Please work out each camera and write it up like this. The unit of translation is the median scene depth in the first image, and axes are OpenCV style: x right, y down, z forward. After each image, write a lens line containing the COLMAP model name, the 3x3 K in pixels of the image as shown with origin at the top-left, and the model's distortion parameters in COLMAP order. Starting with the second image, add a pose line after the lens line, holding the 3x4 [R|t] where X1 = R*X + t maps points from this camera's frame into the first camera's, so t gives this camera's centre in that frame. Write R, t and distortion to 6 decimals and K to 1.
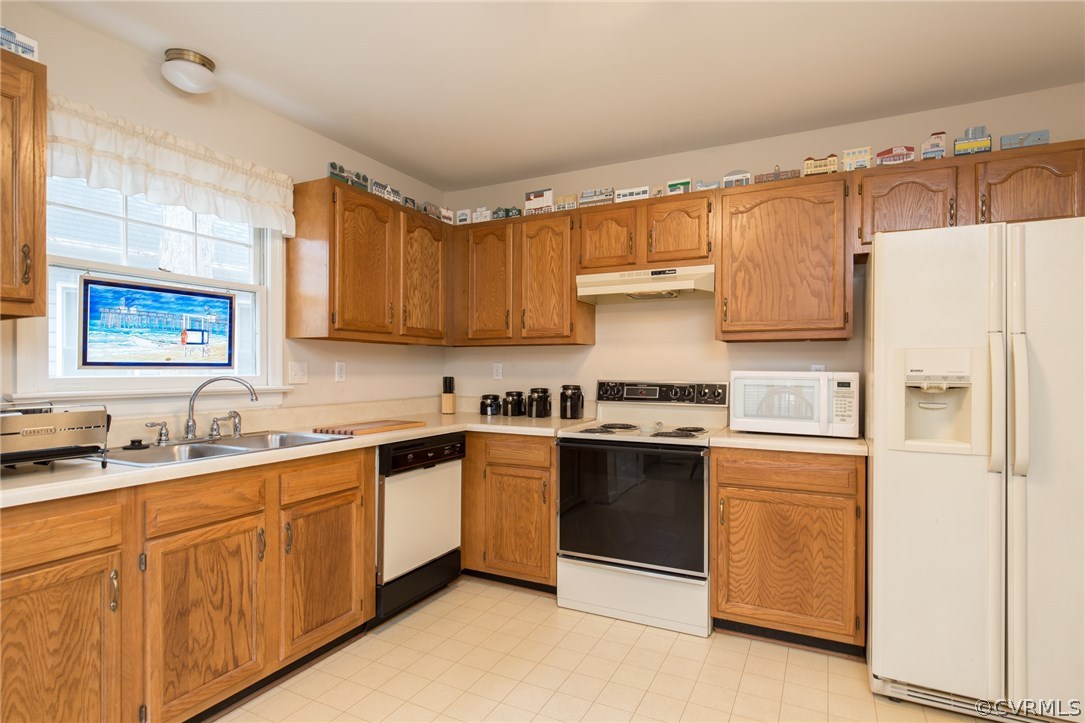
lens RADIAL K [[556.5, 0, 542.3], [0, 556.5, 365.6], [0, 0, 1]] dist [0.000798, -0.000273]
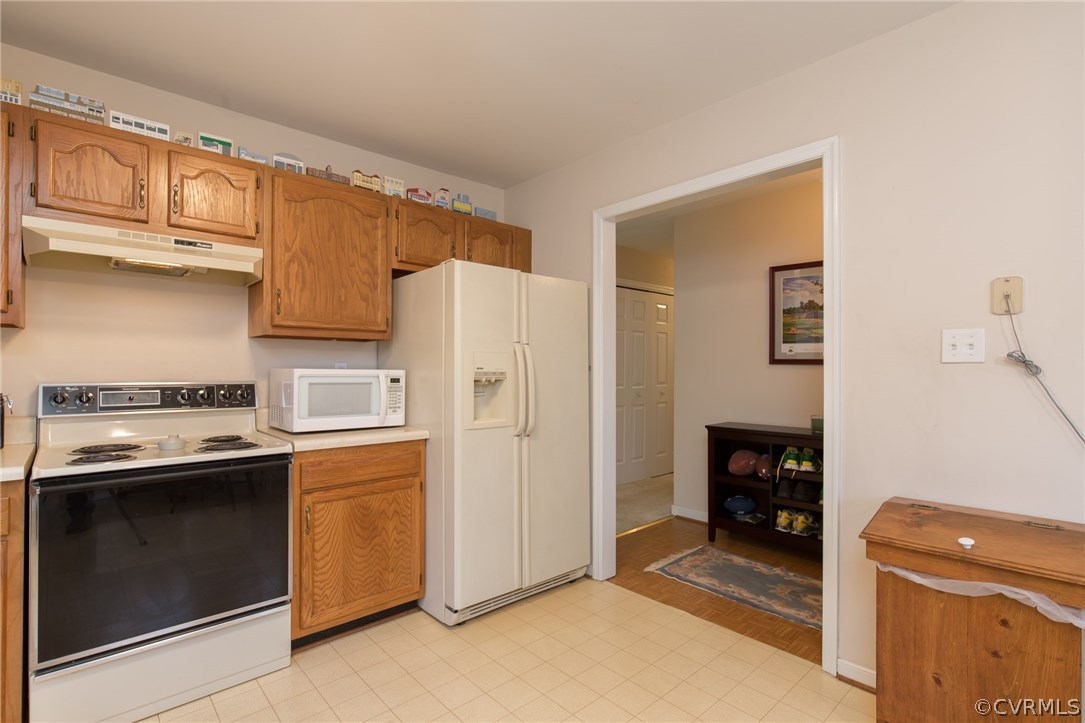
lens RADIAL K [[523.1, 0, 541.4], [0, 523.1, 365.4], [0, 0, 1]] dist [0.001293, 0.000472]
pose [[0.352767, 0.005862, 0.935693, -0.341947], [-0.007101, 0.999968, -0.003588, 0.004267], [-0.935684, -0.005379, 0.352797, 0.313153]]
